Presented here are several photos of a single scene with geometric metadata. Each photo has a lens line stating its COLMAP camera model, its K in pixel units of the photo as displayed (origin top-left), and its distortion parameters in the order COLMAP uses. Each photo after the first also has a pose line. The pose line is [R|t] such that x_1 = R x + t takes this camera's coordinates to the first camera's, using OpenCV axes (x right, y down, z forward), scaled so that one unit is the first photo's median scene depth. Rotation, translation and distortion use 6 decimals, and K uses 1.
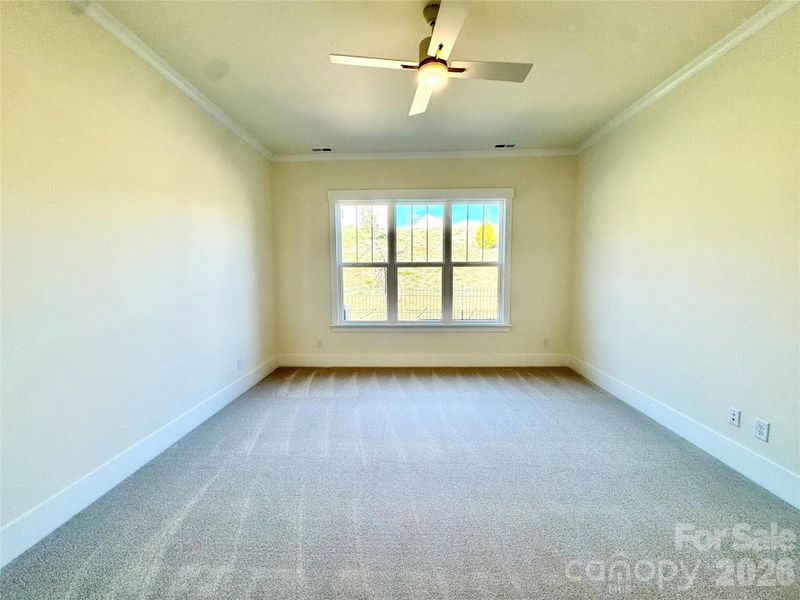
lens RADIAL K [[334.3, 0, 396.2], [0, 334.3, 300.2], [0, 0, 1]] dist [0.021554, 0.000115]
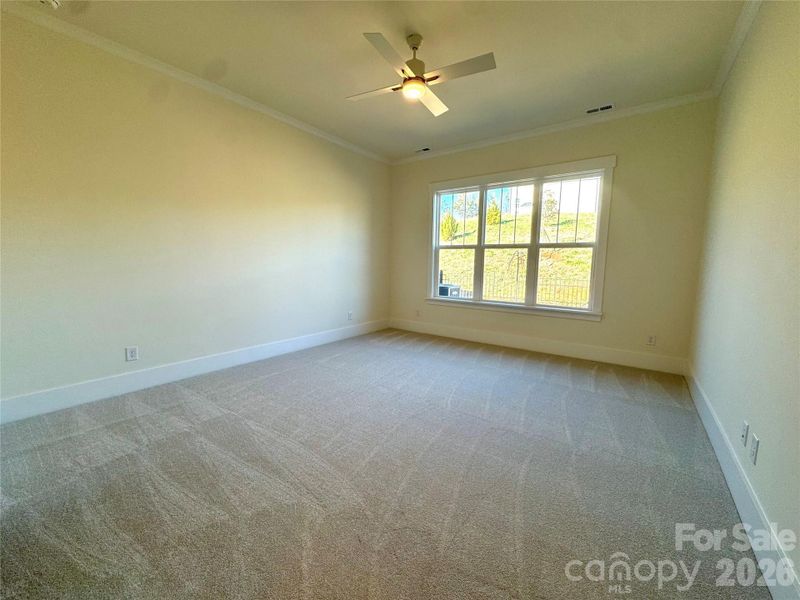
lens RADIAL K [[318.8, 0, 399.4], [0, 318.8, 299.3], [0, 0, 1]] dist [-0.003602, 0.000374]
pose [[0.827929, 0.076476, -0.555595, 0.359635], [-0.044399, 0.996488, 0.071002, 0.000302], [0.559073, -0.034116, 0.828416, 0.002892]]
